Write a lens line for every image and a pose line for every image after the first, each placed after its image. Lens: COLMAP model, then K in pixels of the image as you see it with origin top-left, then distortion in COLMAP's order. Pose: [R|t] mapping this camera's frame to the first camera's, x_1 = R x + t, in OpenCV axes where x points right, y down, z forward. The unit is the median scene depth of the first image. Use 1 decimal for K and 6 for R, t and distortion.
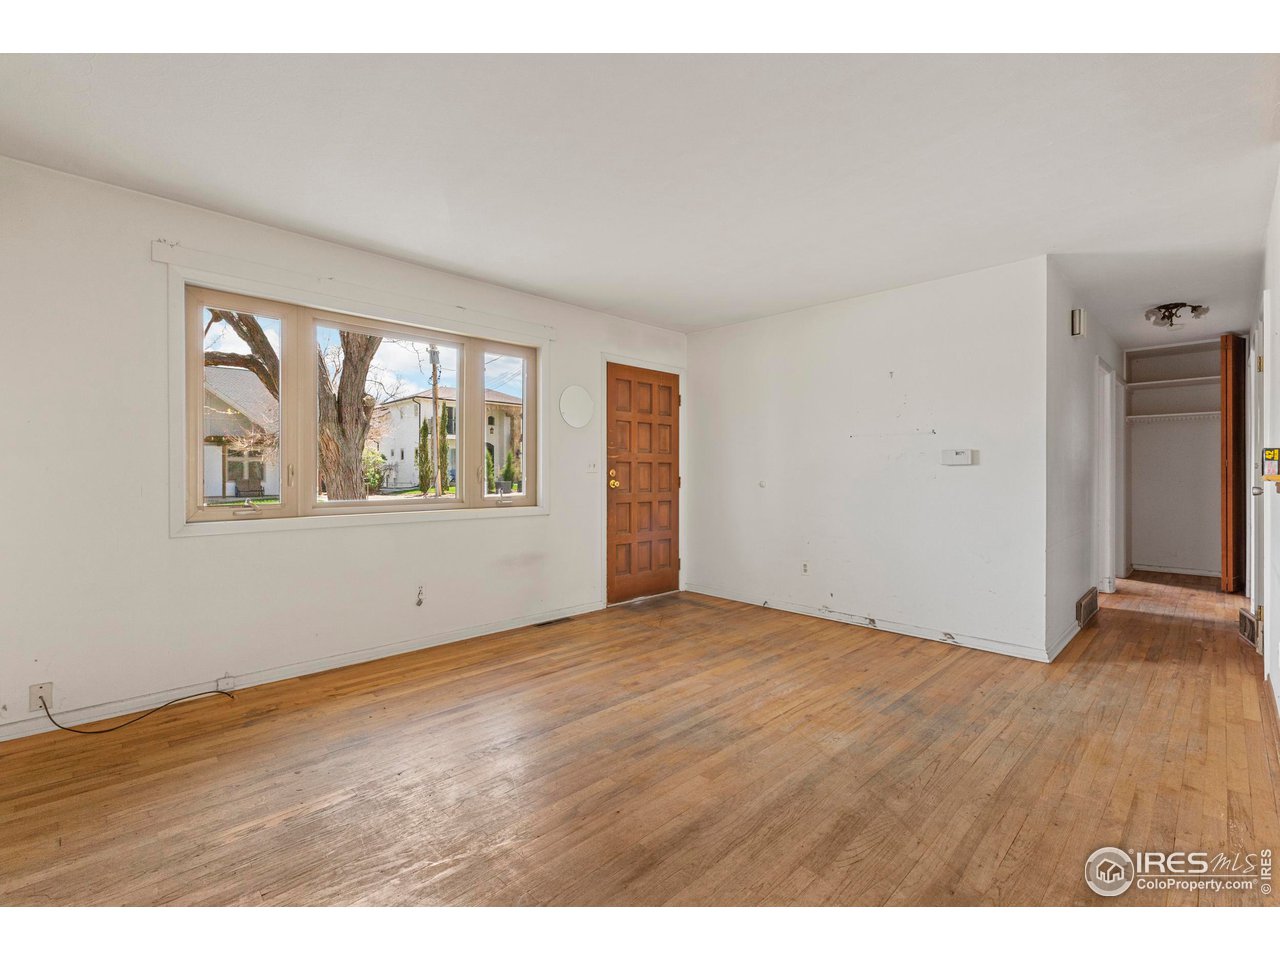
lens RADIAL K [[572.4, 0, 639.2], [0, 572.4, 473.0], [0, 0, 1]] dist [0.003689, -0.000003]
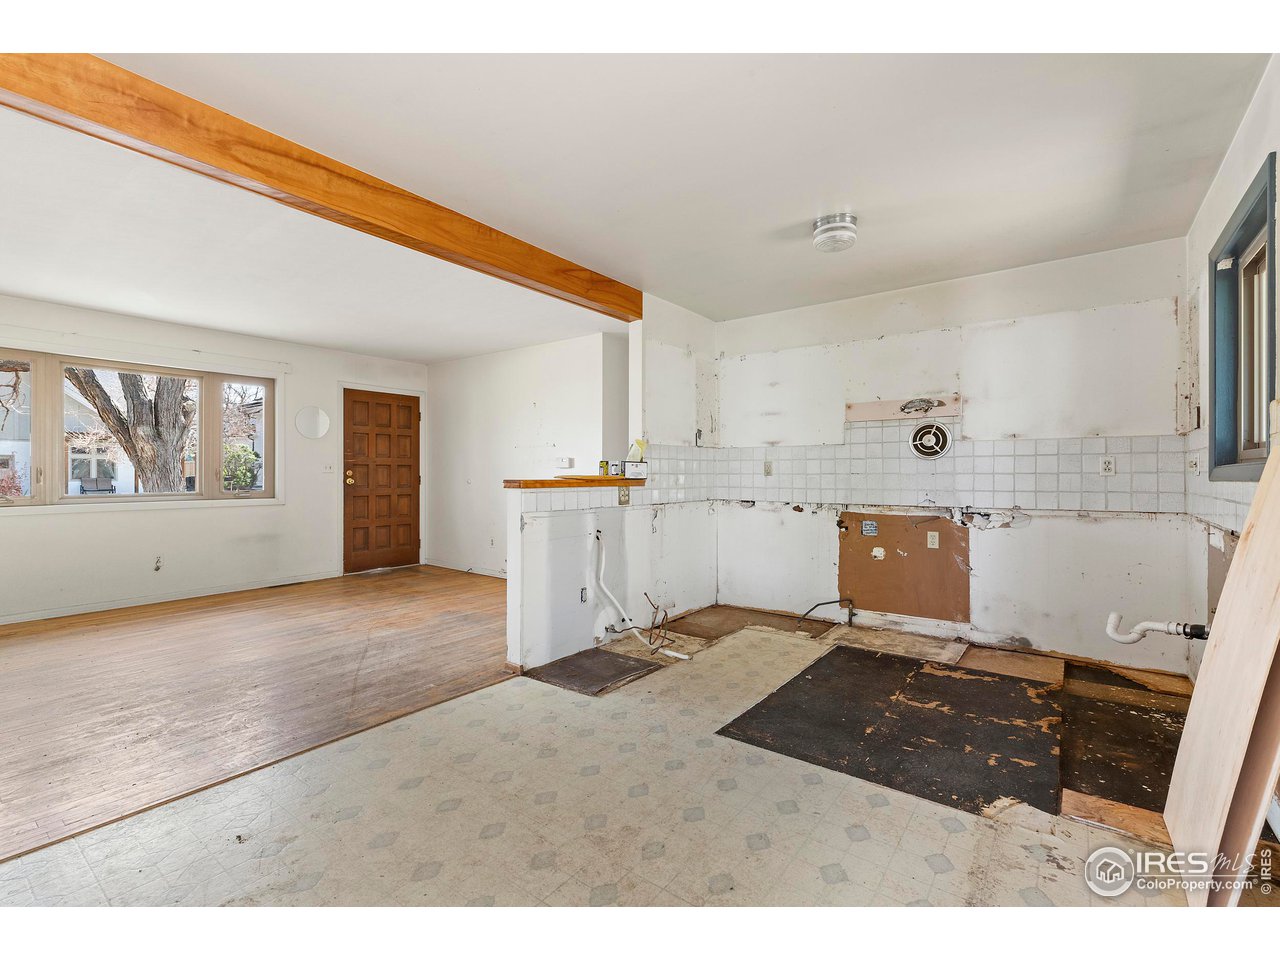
lens RADIAL K [[572.4, 0, 639.2], [0, 572.4, 473.0], [0, 0, 1]] dist [0.003689, -0.000003]
pose [[0.989443, -0.000033, 0.144920, 0.421599], [-0.000485, 0.999994, 0.003540, -0.005258], [-0.144919, -0.003572, 0.989437, -0.394463]]
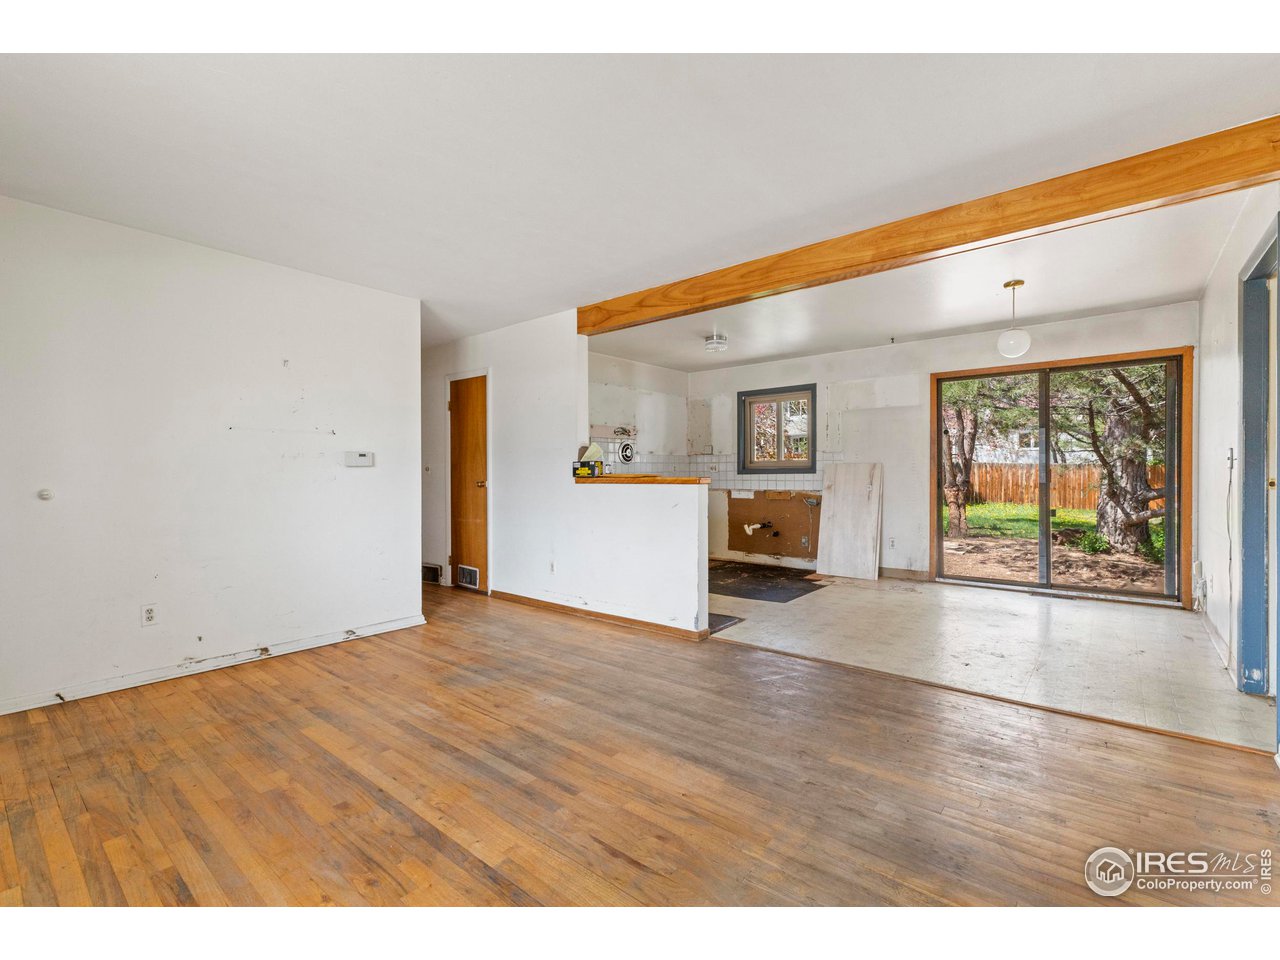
lens RADIAL K [[572.4, 0, 639.2], [0, 572.4, 473.0], [0, 0, 1]] dist [0.003689, -0.000003]
pose [[-0.097986, 0.000230, 0.995188, -0.427236], [0.003282, 0.999995, 0.000092, -0.000336], [-0.995182, 0.003276, -0.097986, 0.467406]]
